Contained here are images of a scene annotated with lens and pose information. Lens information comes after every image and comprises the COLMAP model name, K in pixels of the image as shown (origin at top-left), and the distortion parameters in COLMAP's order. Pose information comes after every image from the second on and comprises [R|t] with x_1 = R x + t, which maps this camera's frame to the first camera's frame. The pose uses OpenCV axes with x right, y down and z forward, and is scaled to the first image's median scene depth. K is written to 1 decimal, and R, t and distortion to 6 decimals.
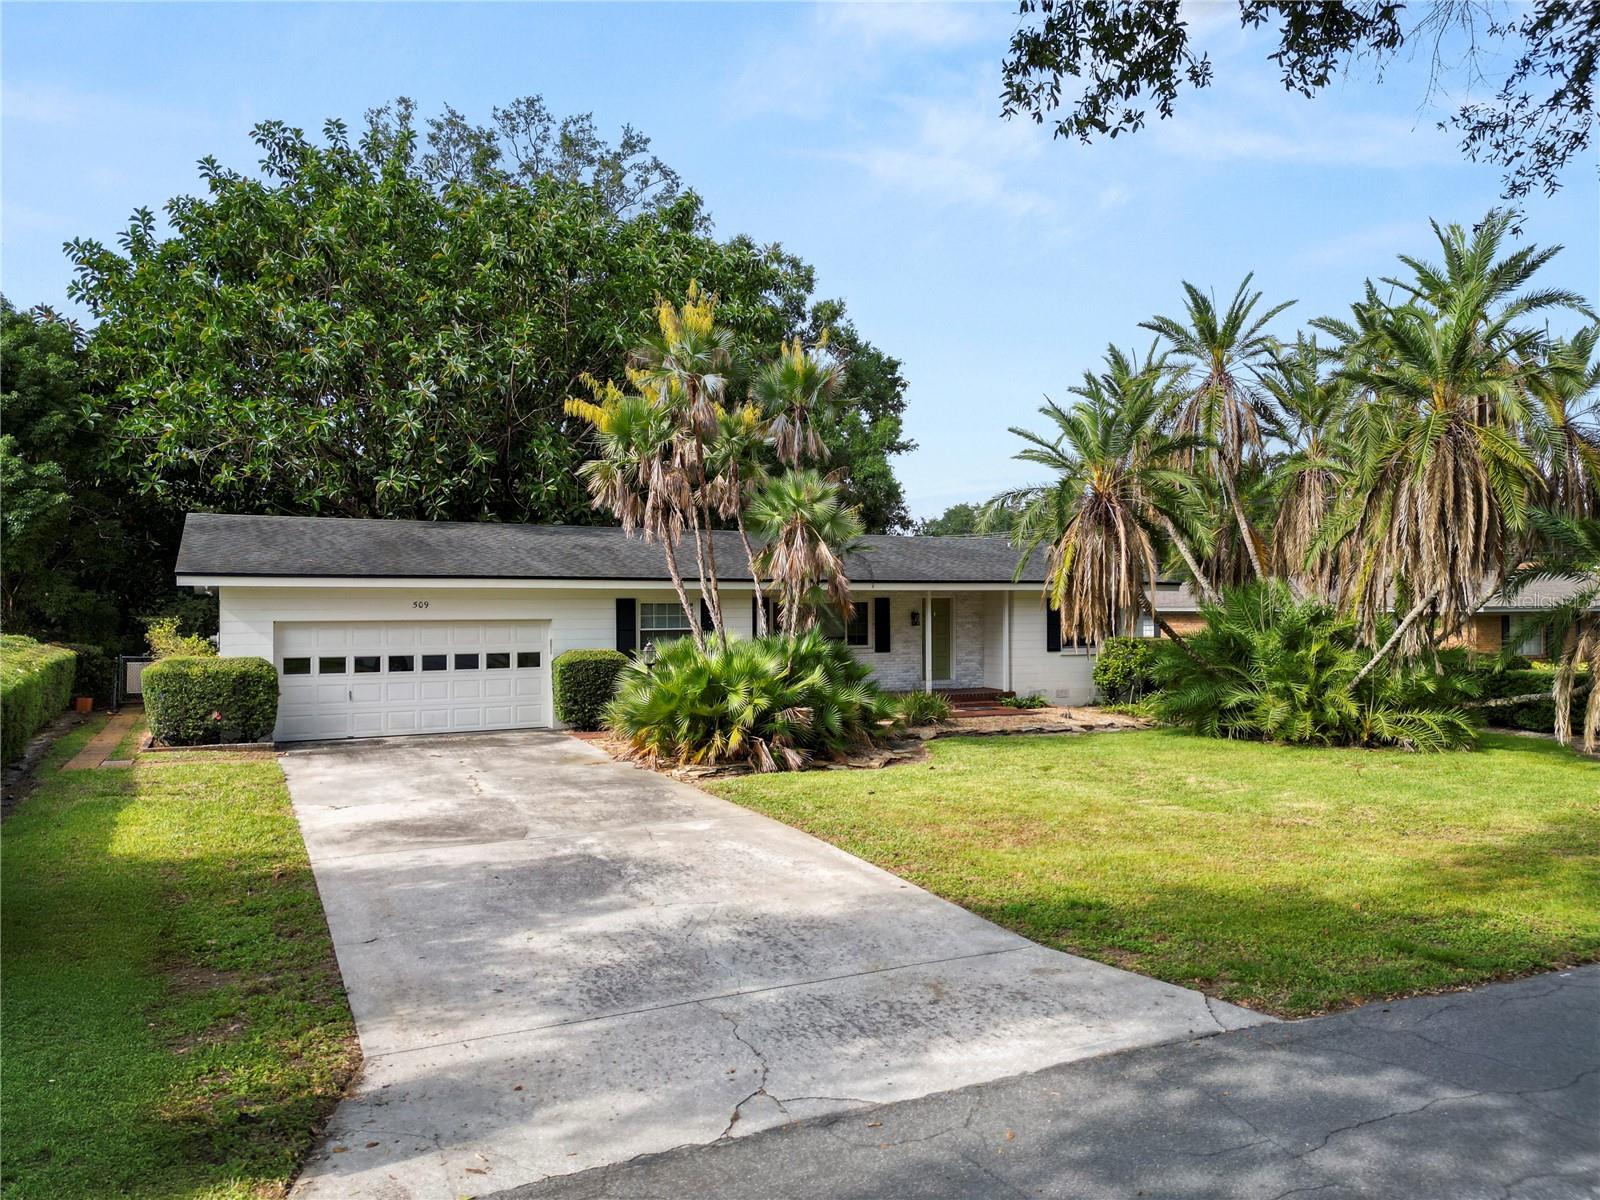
lens RADIAL K [[1110.9, 0, 779.4], [0, 1110.9, 619.0], [0, 0, 1]] dist [0.034306, 0.000055]
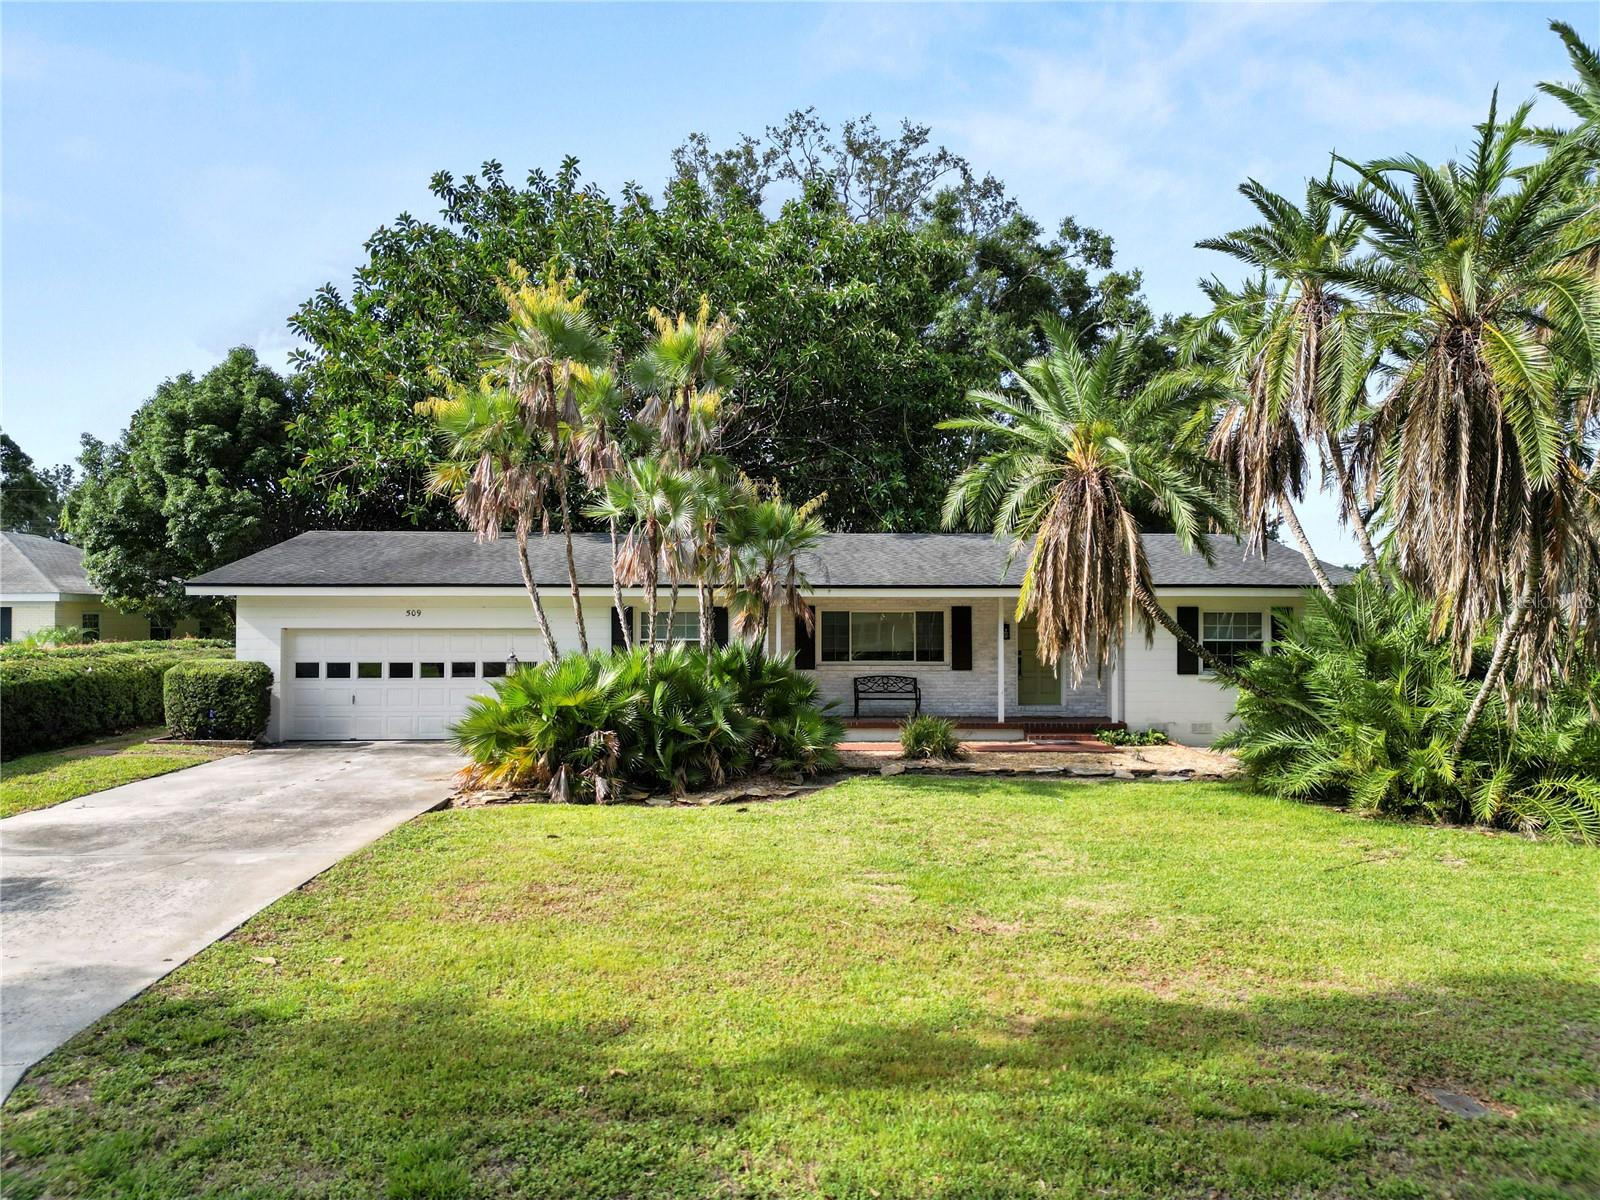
lens RADIAL K [[1113.2, 0, 800.0], [0, 1113.2, 600.0], [0, 0, 1]] dist [0.029803, -0.002149]
pose [[0.911335, -0.002802, -0.411655, 0.387256], [-0.008028, 0.999666, -0.024576, -0.001978], [0.411586, 0.025701, 0.911008, 0.195221]]
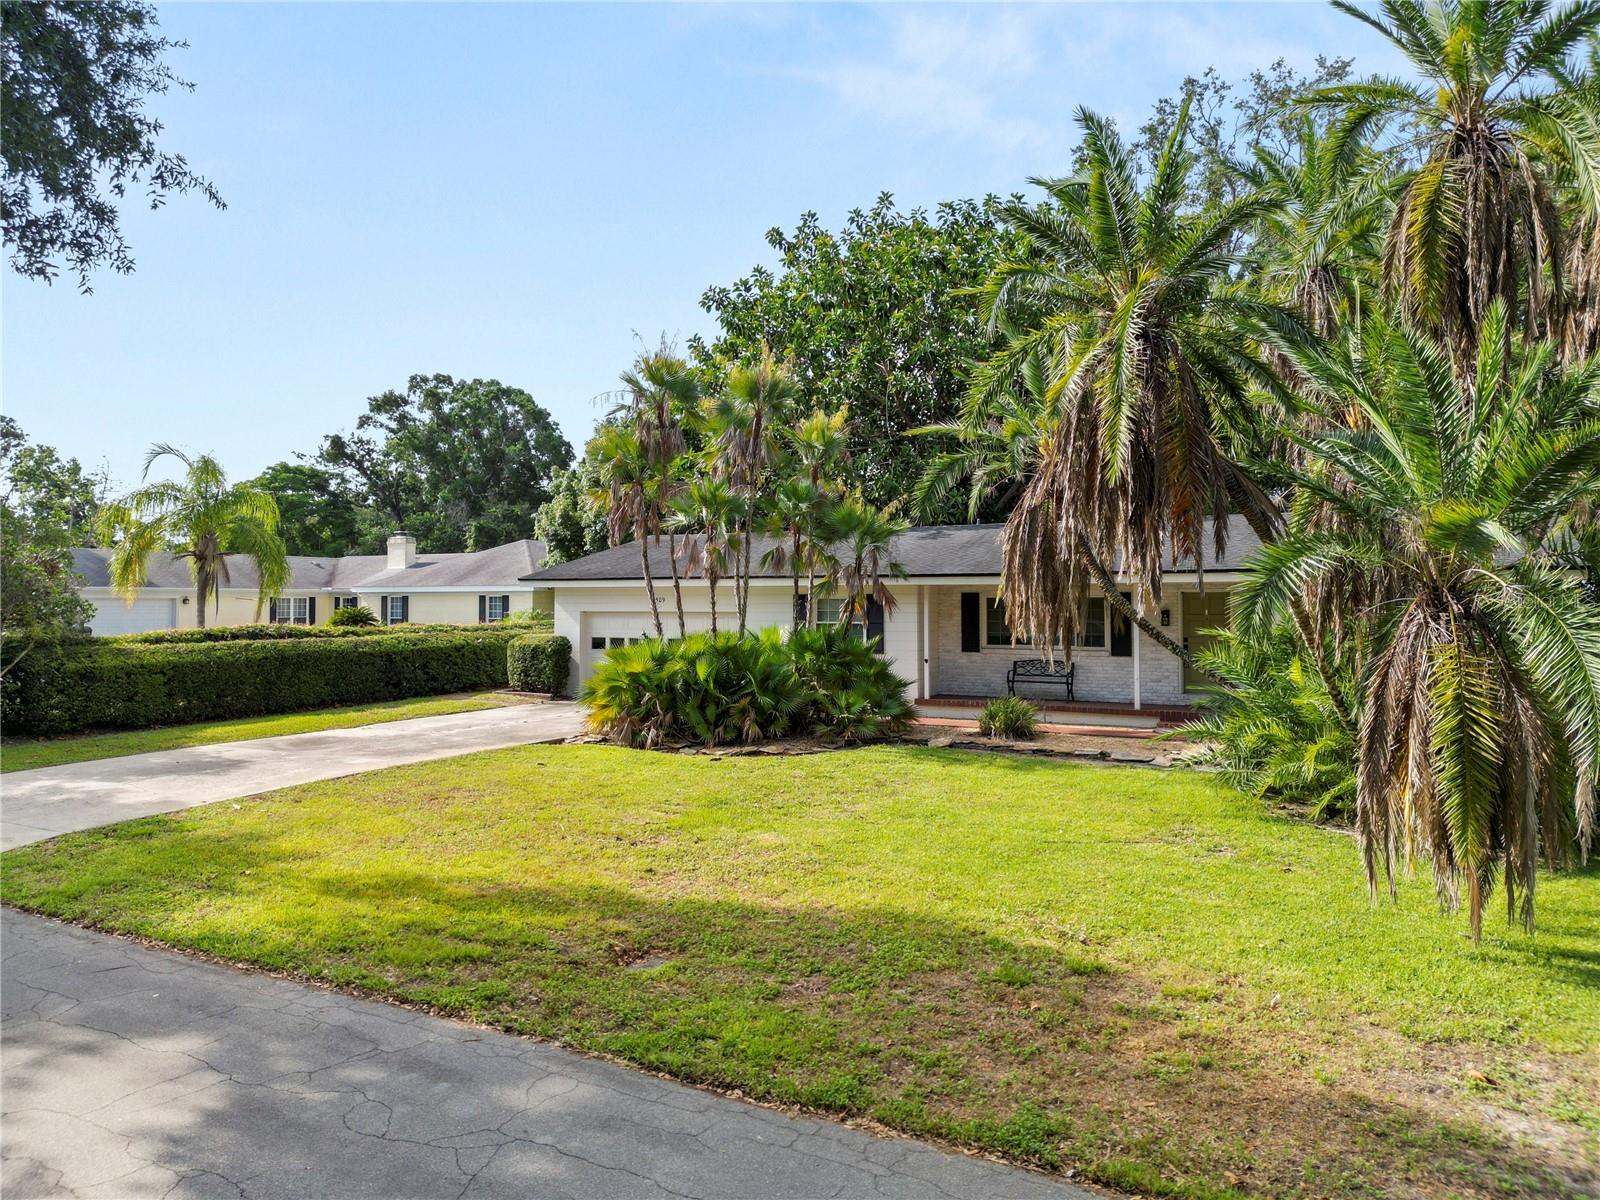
lens RADIAL K [[1129.2, 0, 801.2], [0, 1129.2, 570.4], [0, 0, 1]] dist [0.030452, 0.000308]
pose [[0.576329, -0.020044, -0.816972, 0.773763], [-0.011480, 0.999402, -0.032619, -0.005428], [0.817137, 0.028178, 0.575754, 0.345717]]
